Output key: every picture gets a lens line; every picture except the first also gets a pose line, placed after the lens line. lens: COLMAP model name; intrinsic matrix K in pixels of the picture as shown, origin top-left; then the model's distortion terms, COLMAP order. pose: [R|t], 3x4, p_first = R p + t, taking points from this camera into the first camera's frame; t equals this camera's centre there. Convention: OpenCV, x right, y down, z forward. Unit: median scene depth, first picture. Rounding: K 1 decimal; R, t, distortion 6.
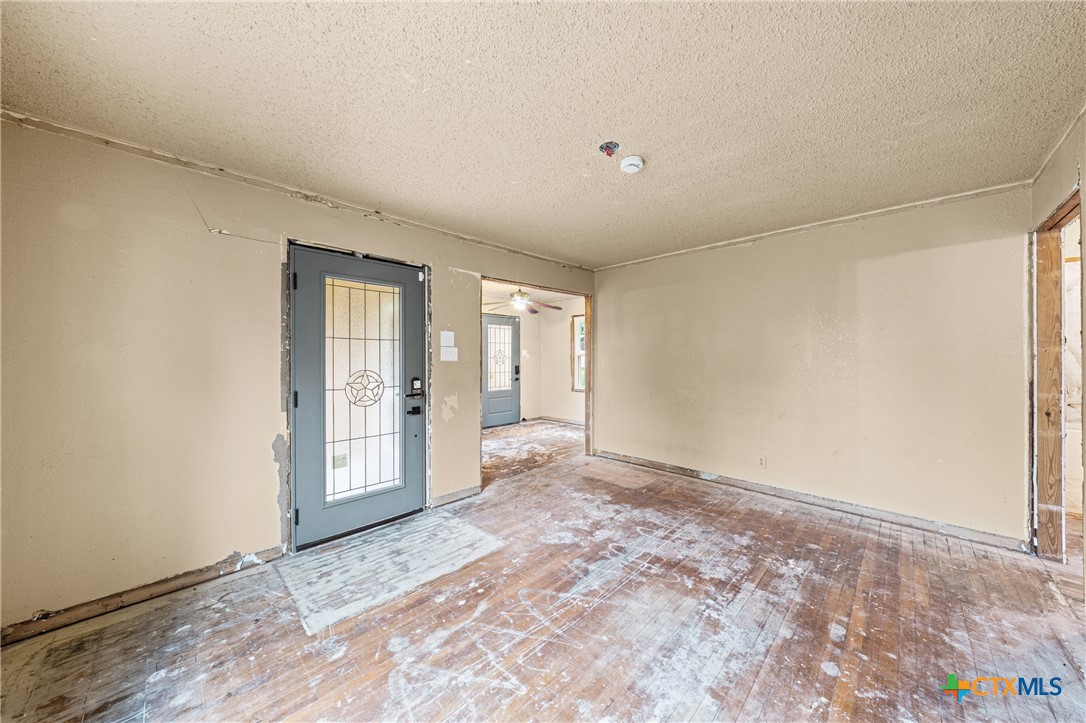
lens RADIAL K [[369.5, 0, 536.4], [0, 369.5, 361.6], [0, 0, 1]] dist [-0.003291, 0.000060]
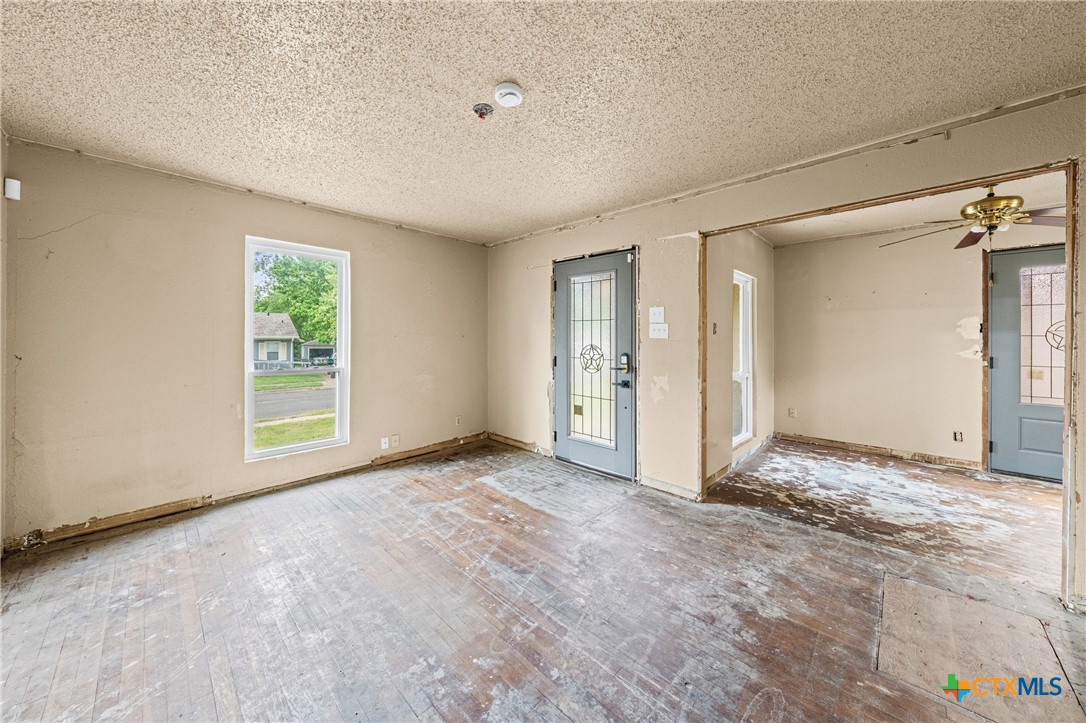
lens RADIAL K [[369.5, 0, 547.4], [0, 369.5, 339.7], [0, 0, 1]] dist [-0.003291, 0.000060]
pose [[0.040068, 0.013380, -0.999107, 0.775924], [-0.013550, 0.999826, 0.012846, -0.007633], [0.999105, 0.013024, 0.040242, 0.766254]]
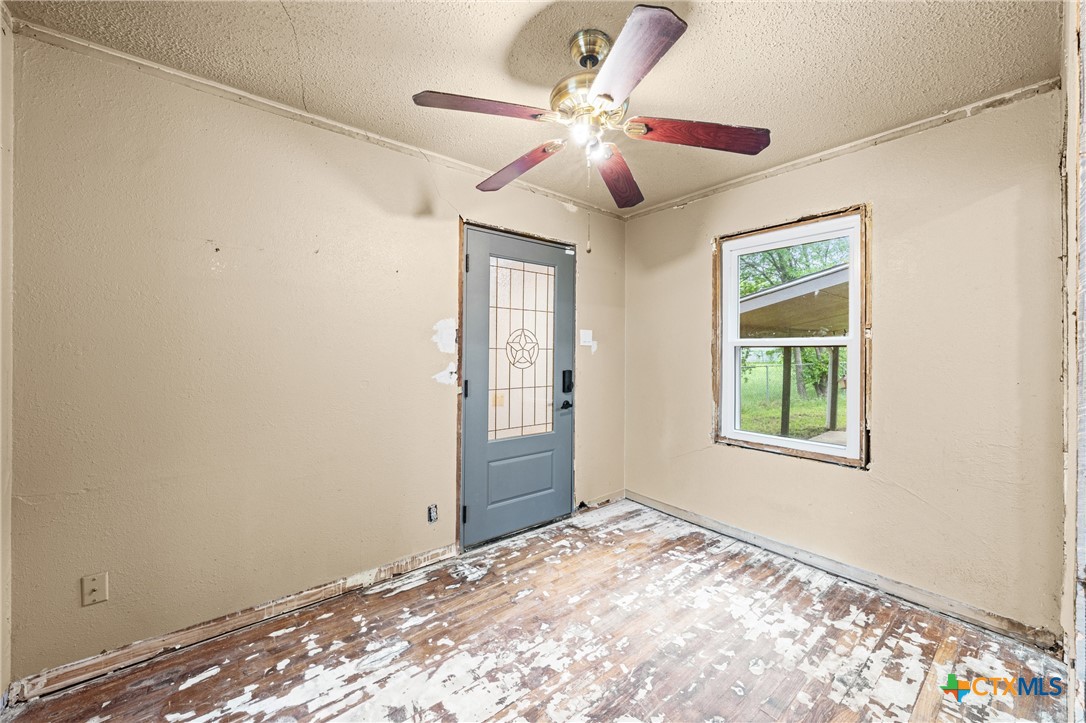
lens RADIAL K [[417.9, 0, 547.8], [0, 417.9, 355.1], [0, 0, 1]] dist [0.000649, 0.000395]
pose [[0.996826, 0.013559, -0.078443, -0.093526], [-0.013556, 0.999908, 0.000573, -0.011723], [0.078443, 0.000492, 0.996918, 1.360645]]
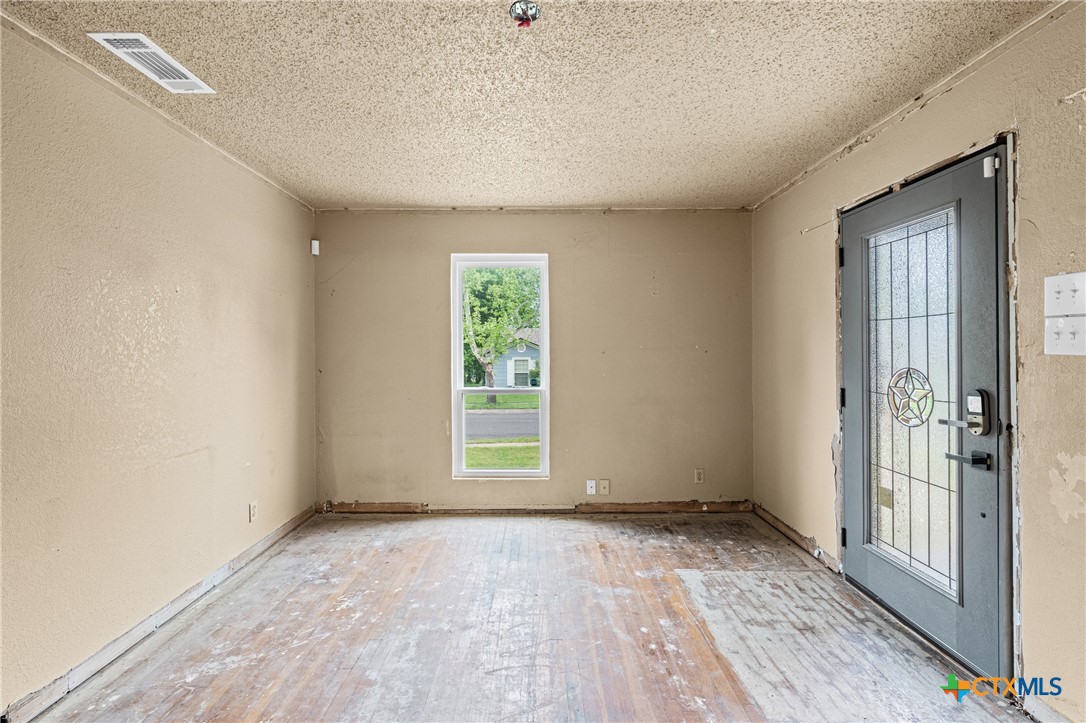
lens RADIAL K [[478.5, 0, 539.3], [0, 478.5, 355.5], [0, 0, 1]] dist [-0.002219, -0.000401]
pose [[-0.695567, 0.015030, -0.718304, 0.518031], [0.001933, 0.999817, 0.019048, -0.012977], [0.718459, 0.011861, -0.695468, 1.069510]]
